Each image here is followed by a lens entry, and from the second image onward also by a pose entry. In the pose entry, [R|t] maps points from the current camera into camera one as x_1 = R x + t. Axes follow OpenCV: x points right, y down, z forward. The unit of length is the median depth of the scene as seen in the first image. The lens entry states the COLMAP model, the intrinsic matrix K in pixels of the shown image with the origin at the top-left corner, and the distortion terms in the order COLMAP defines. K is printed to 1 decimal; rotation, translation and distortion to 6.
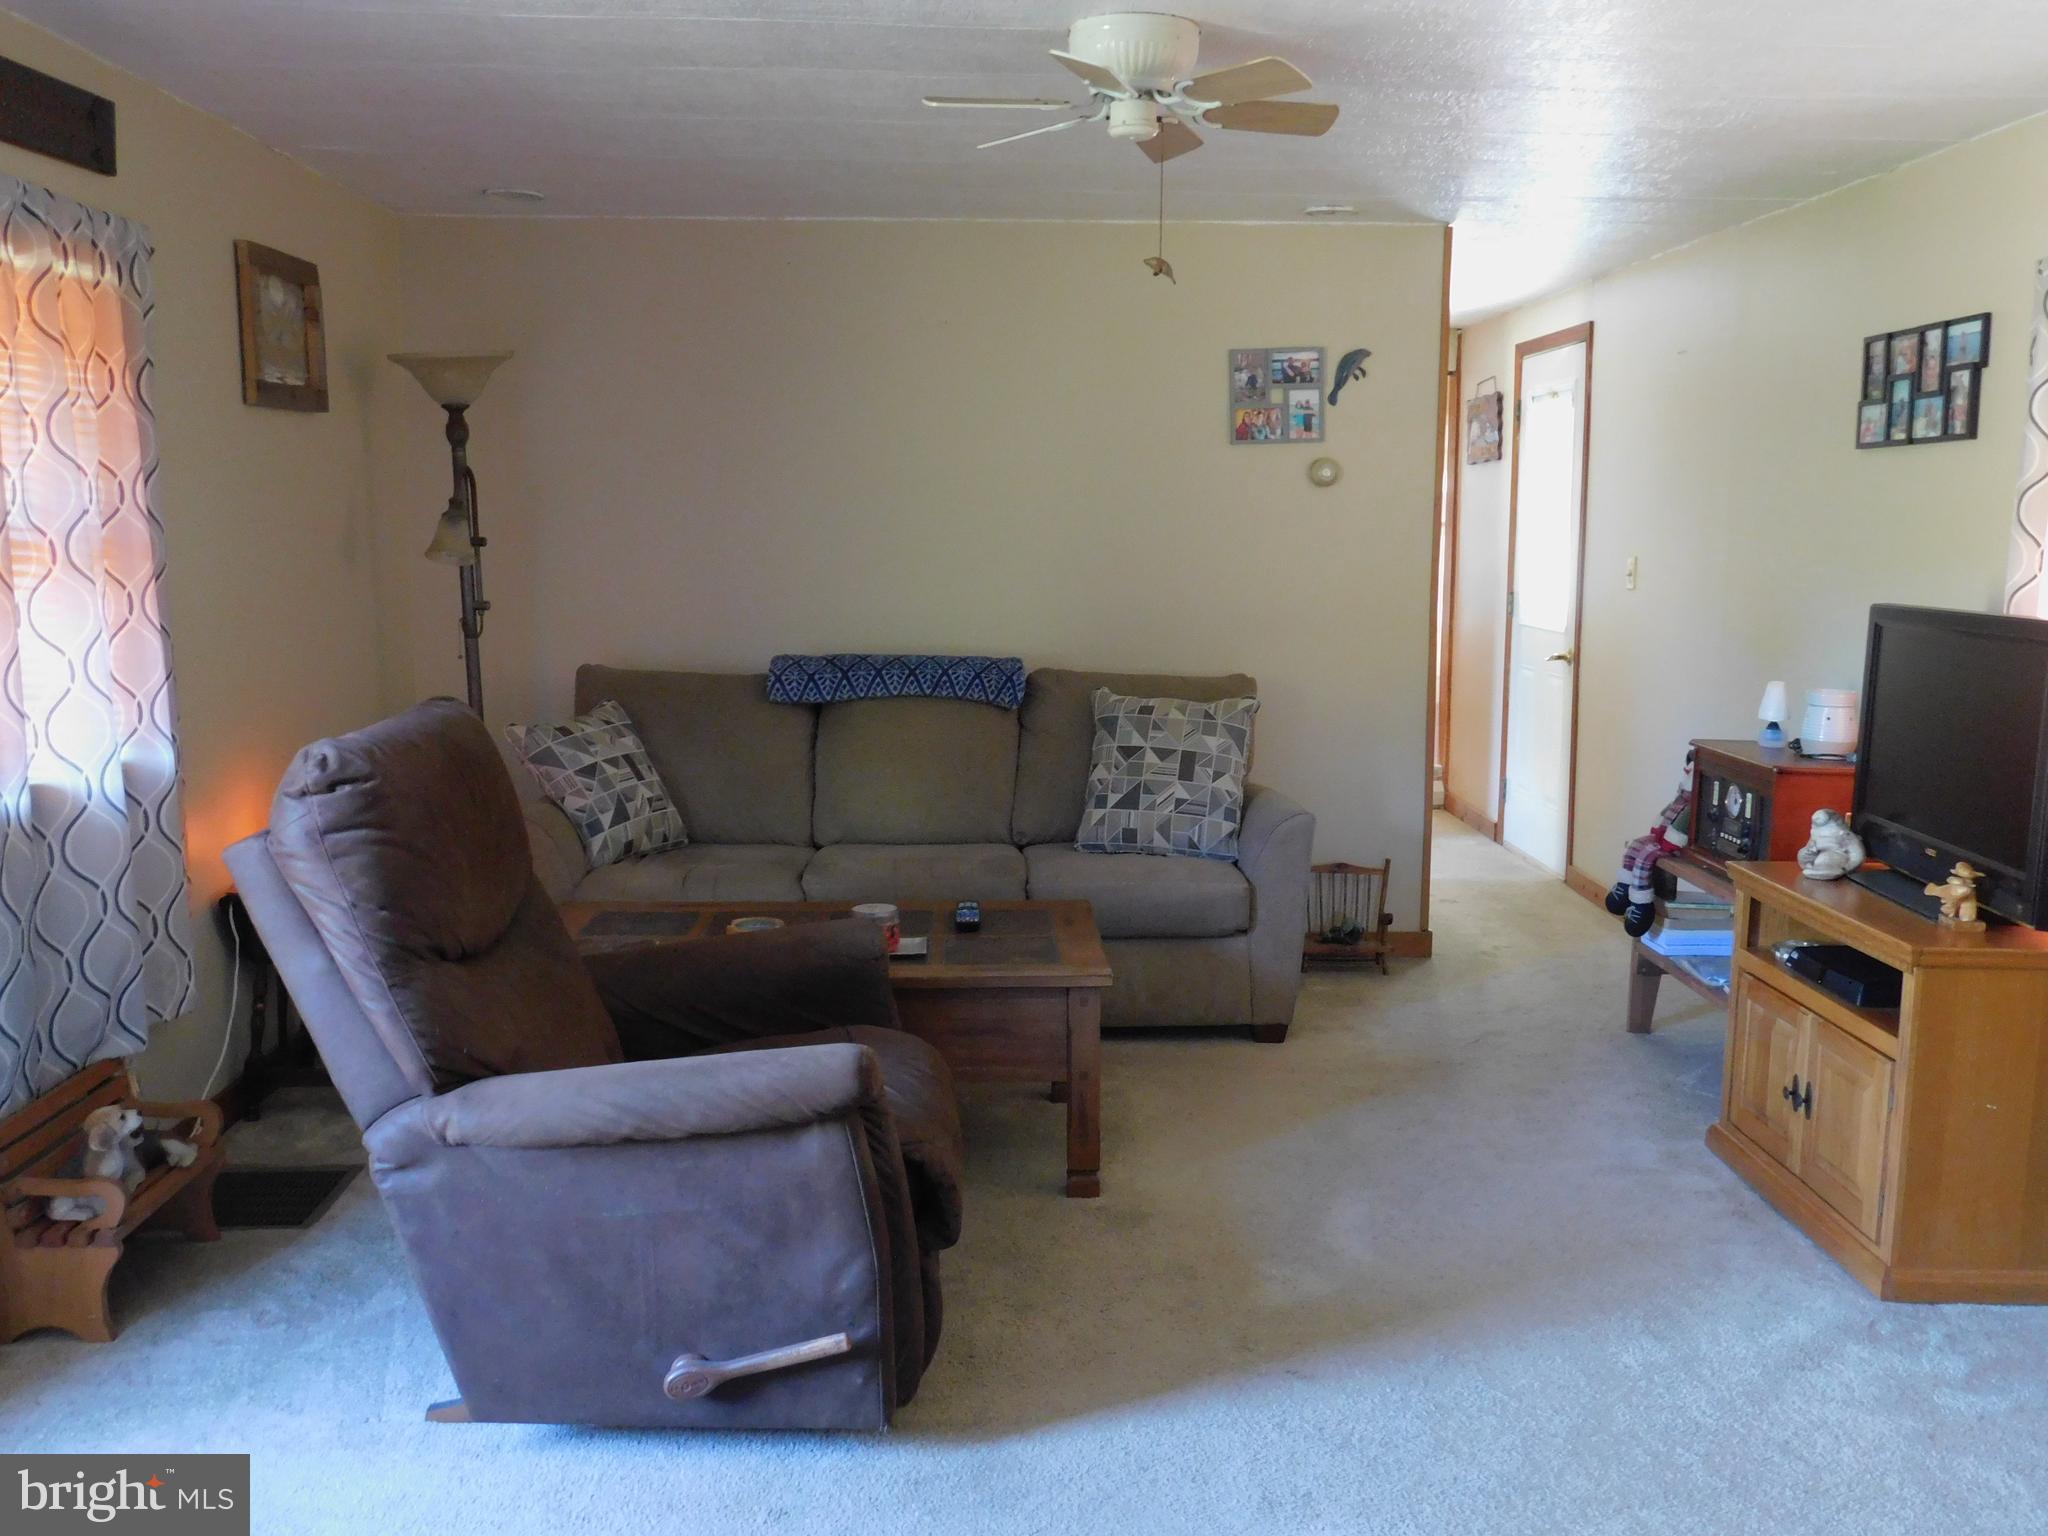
lens RADIAL K [[1805.1, 0, 1024.5], [0, 1805.1, 768.3], [0, 0, 1]] dist [0.001839, 0.000006]
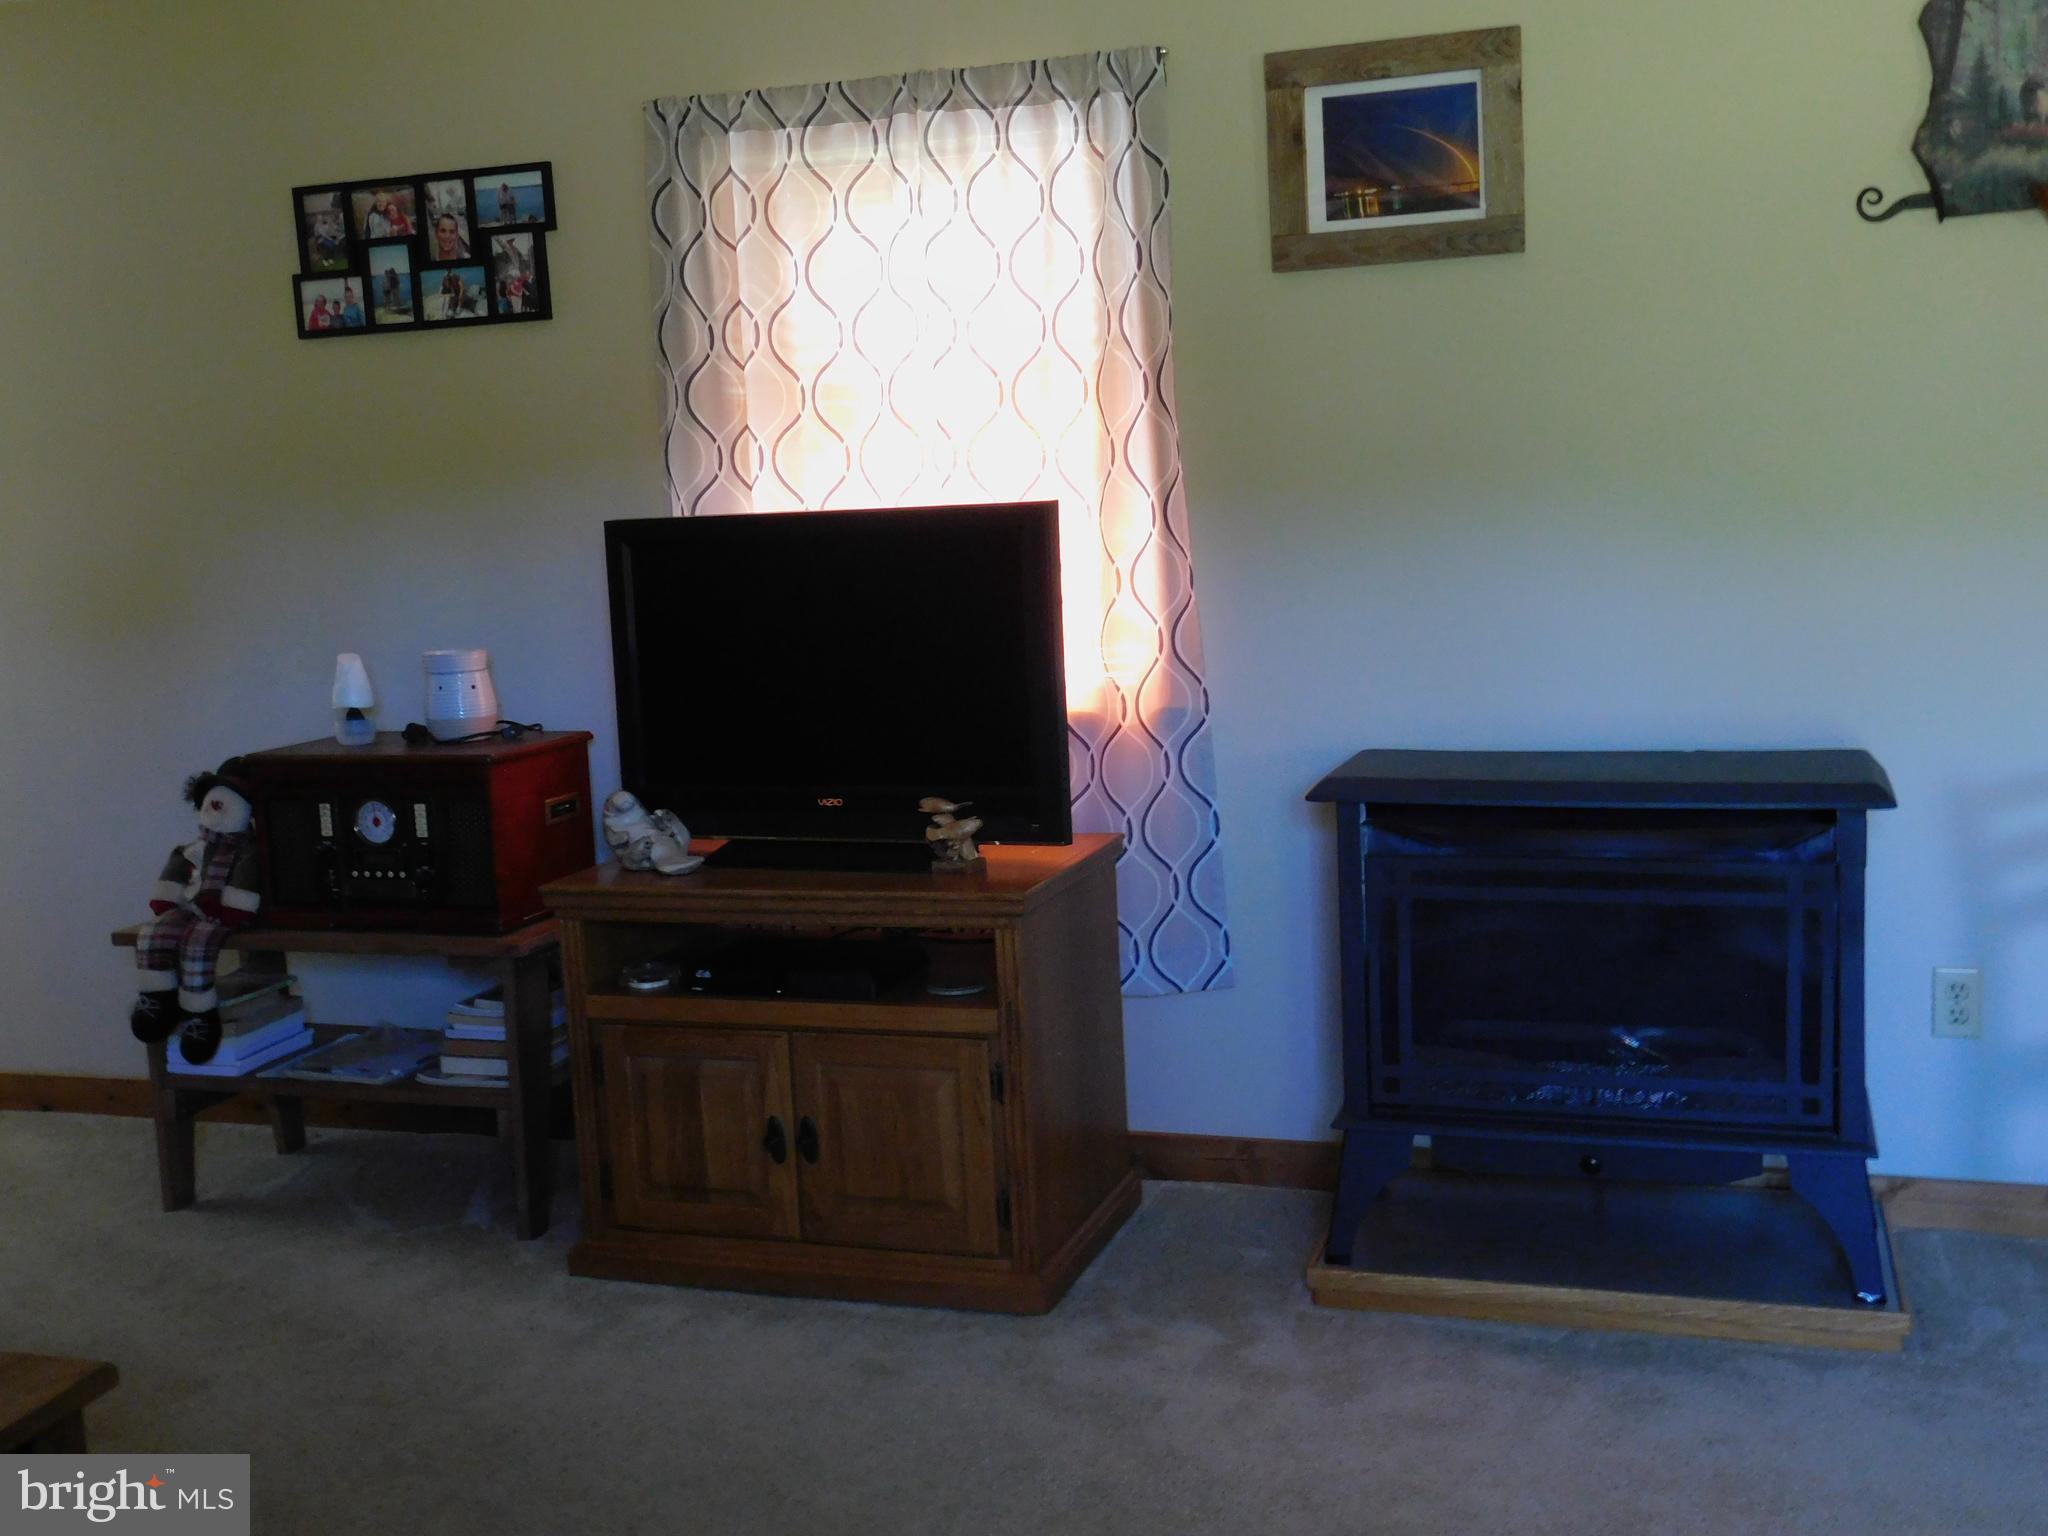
lens RADIAL K [[2177.4, 0, 1023.6], [0, 2177.4, 771.3], [0, 0, 1]] dist [0.017485, 0.000000]
pose [[0.334086, -0.160336, 0.928805, -0.328019], [0.179938, 0.978151, 0.104131, -0.046351], [-0.925207, 0.132339, 0.355637, 0.465893]]
